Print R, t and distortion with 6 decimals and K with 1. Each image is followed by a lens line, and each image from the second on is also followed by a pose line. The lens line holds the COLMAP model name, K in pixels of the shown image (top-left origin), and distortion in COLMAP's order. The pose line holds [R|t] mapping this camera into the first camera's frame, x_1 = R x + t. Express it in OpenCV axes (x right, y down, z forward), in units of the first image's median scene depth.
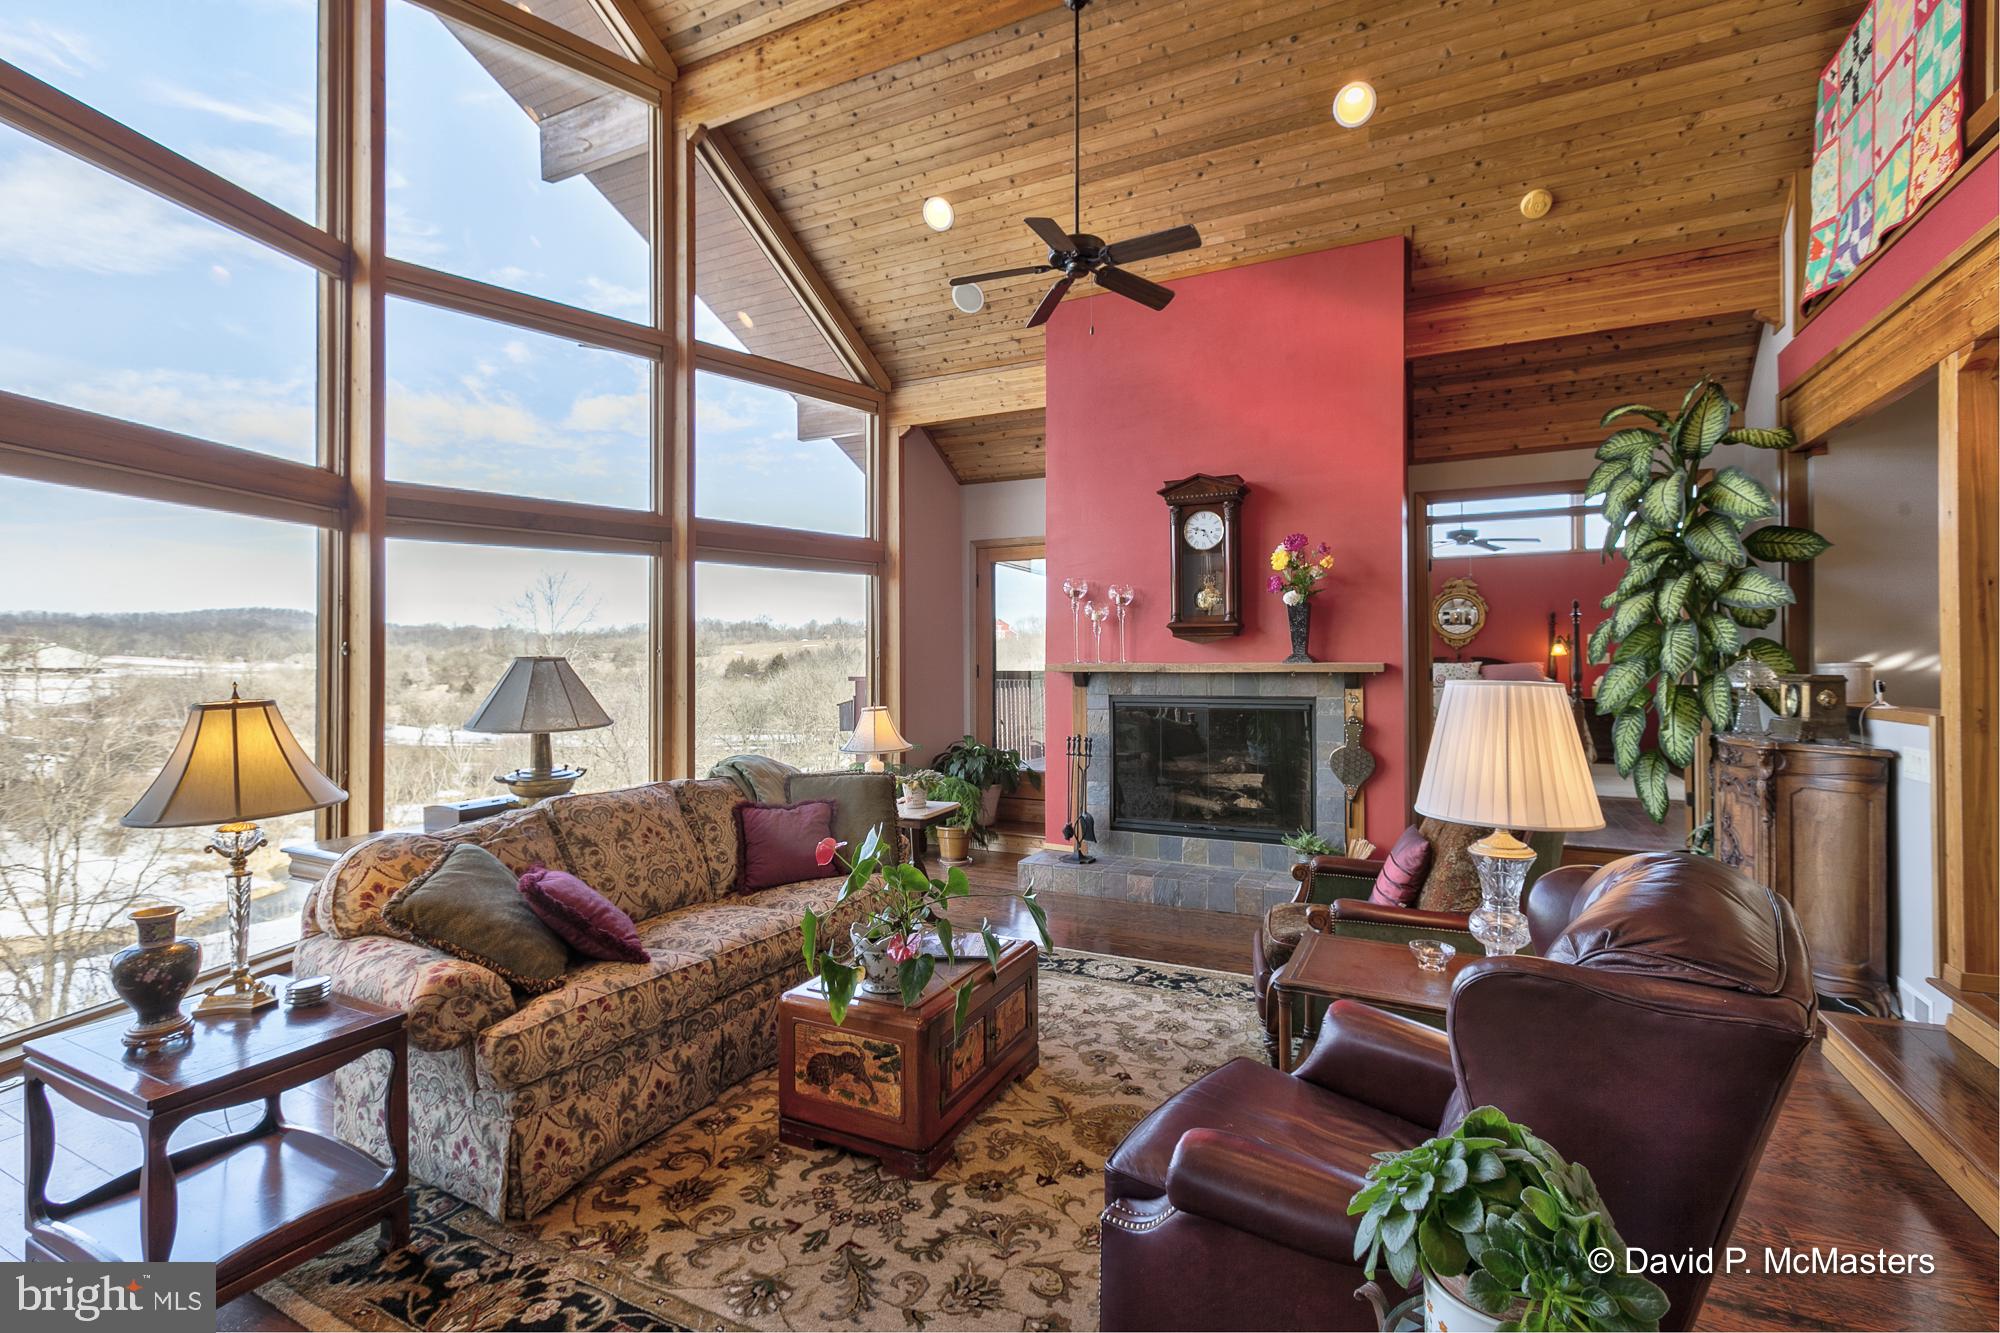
lens RADIAL K [[905.0, 0, 1006.6], [0, 905.0, 657.9], [0, 0, 1]] dist [0.000988, -0.000275]
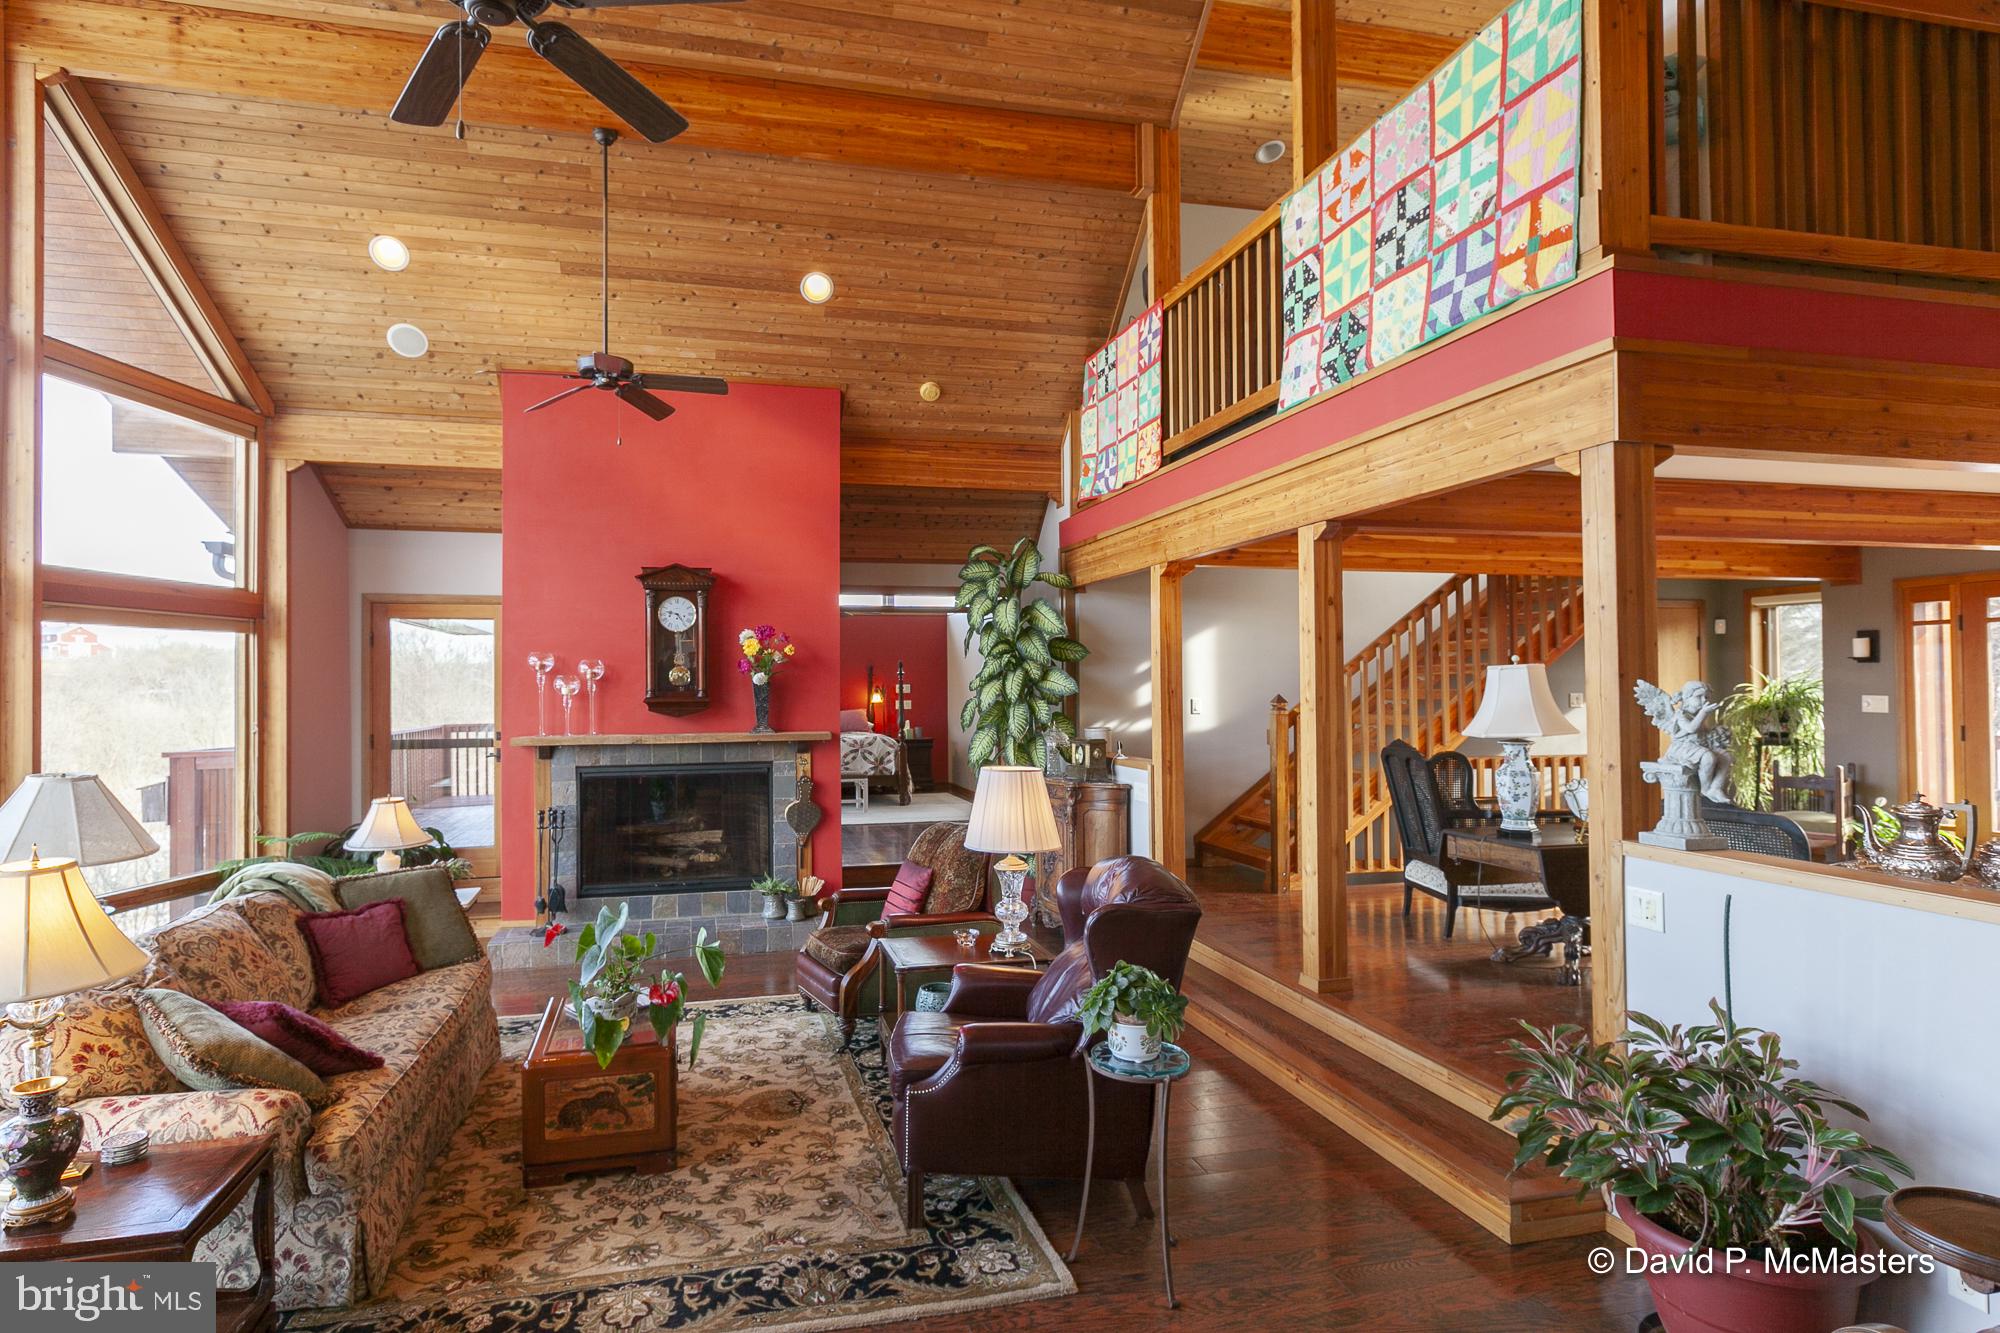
lens RADIAL K [[1037.7, 0, 952.1], [0, 1037.7, 673.3], [0, 0, 1]] dist [-0.001657, -0.000126]
pose [[0.770797, 0.002638, 0.637076, -0.399845], [0.003485, 0.999959, -0.008358, -0.069288], [-0.637072, 0.008662, 0.770756, -0.227122]]
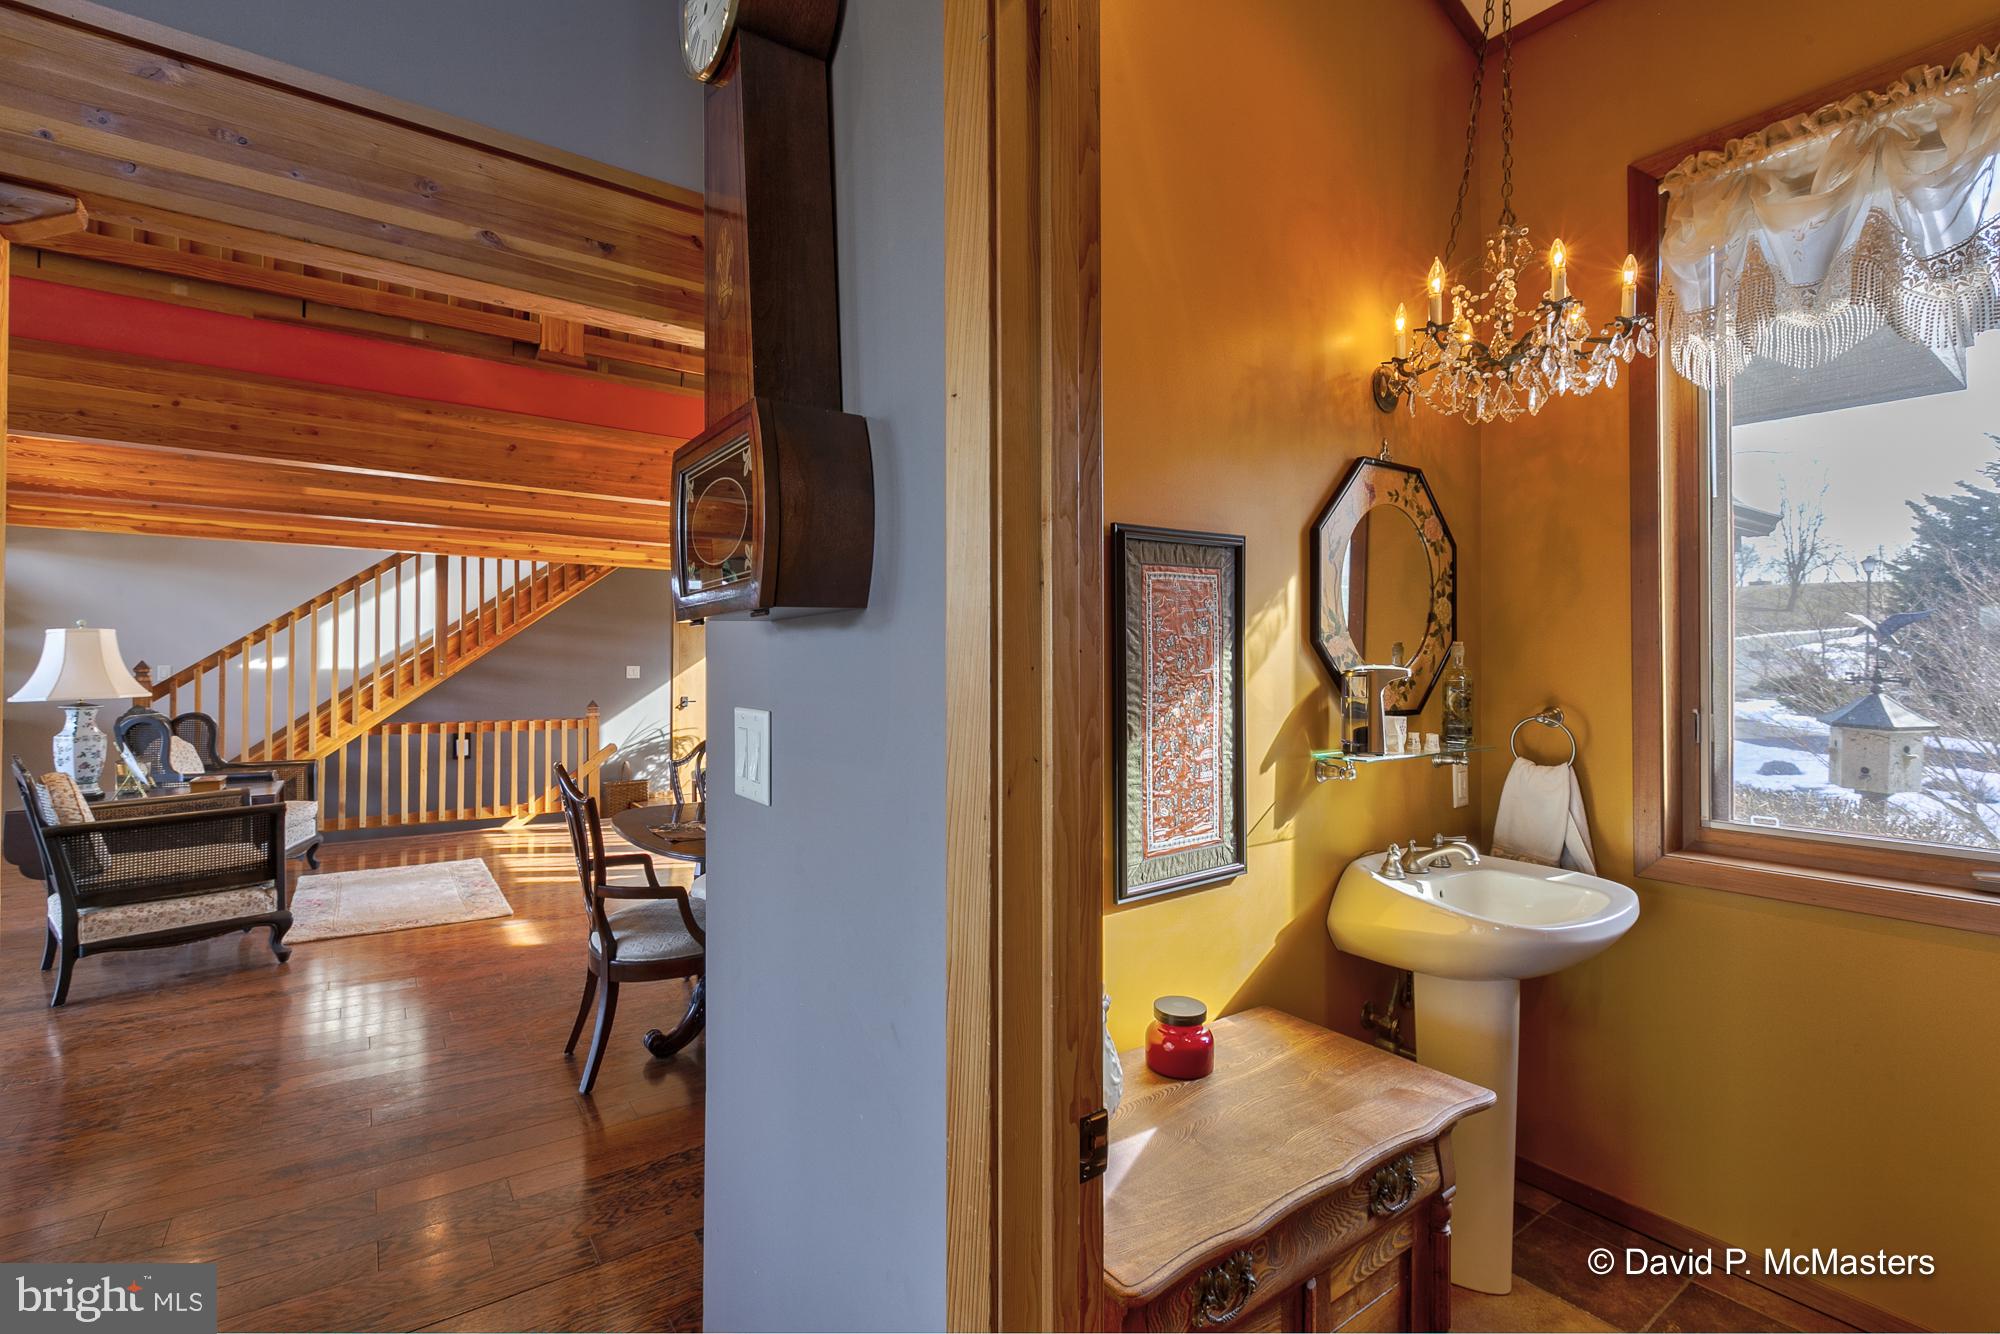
lens RADIAL K [[894.1, 0, 976.0], [0, 894.1, 645.8], [0, 0, 1]] dist [-0.004282, -0.000935]
pose [[0.482997, 0.024431, 0.875281, 0.371521], [-0.013681, 0.999699, -0.020354, -0.056651], [-0.875515, -0.002144, 0.483186, -1.067736]]
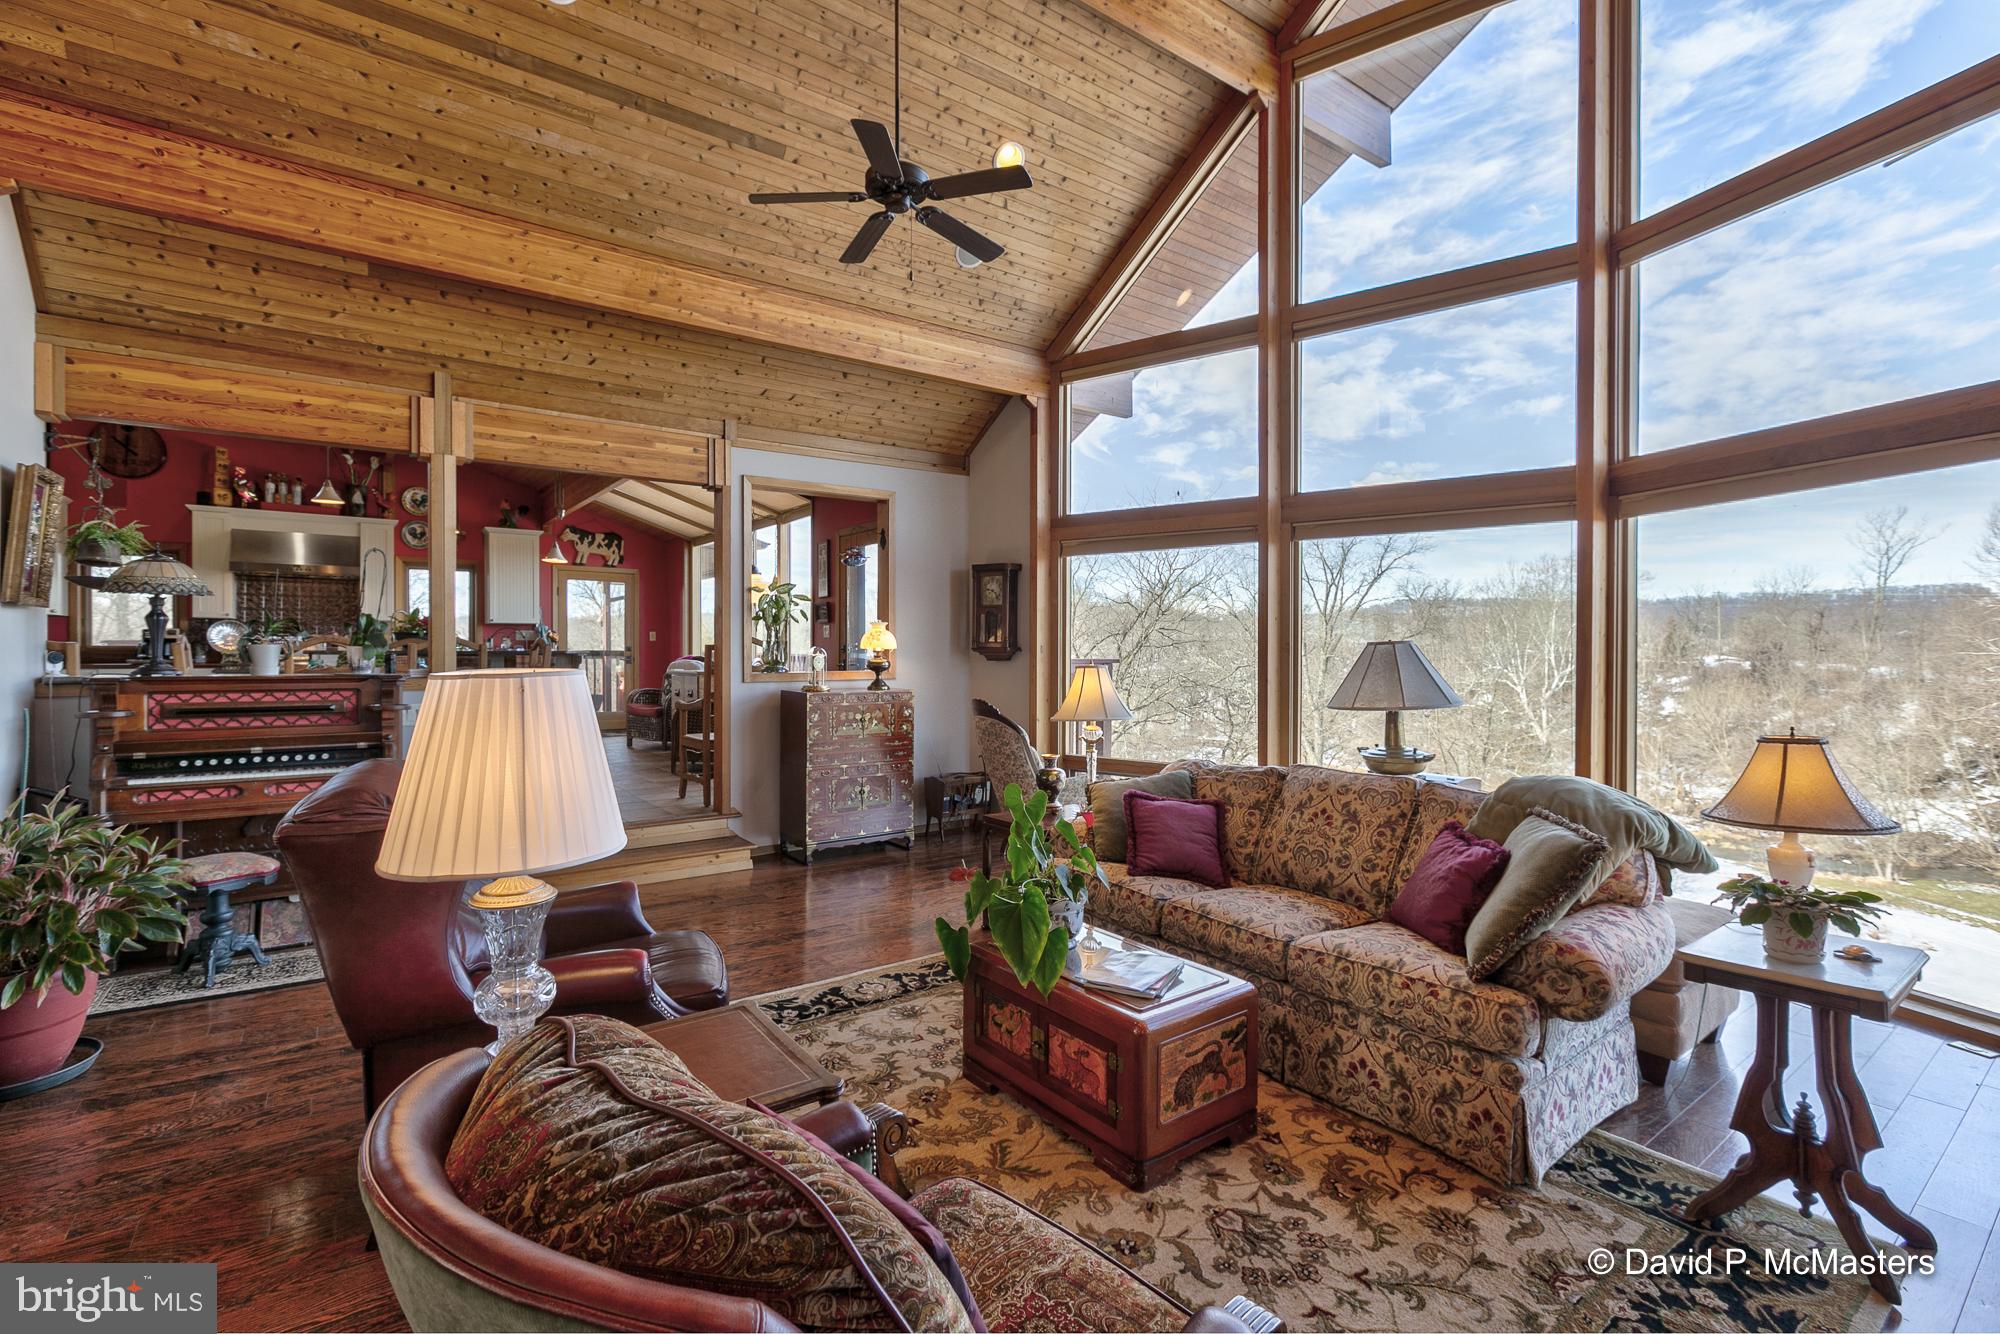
lens RADIAL K [[882.5, 0, 979.9], [0, 882.5, 669.3], [0, 0, 1]] dist [0.001484, 0.000225]
pose [[-0.480683, 0.029407, -0.876401, 0.505551], [0.014693, 0.999567, 0.025480, -0.002478], [0.876771, -0.000629, -0.480907, 0.863314]]
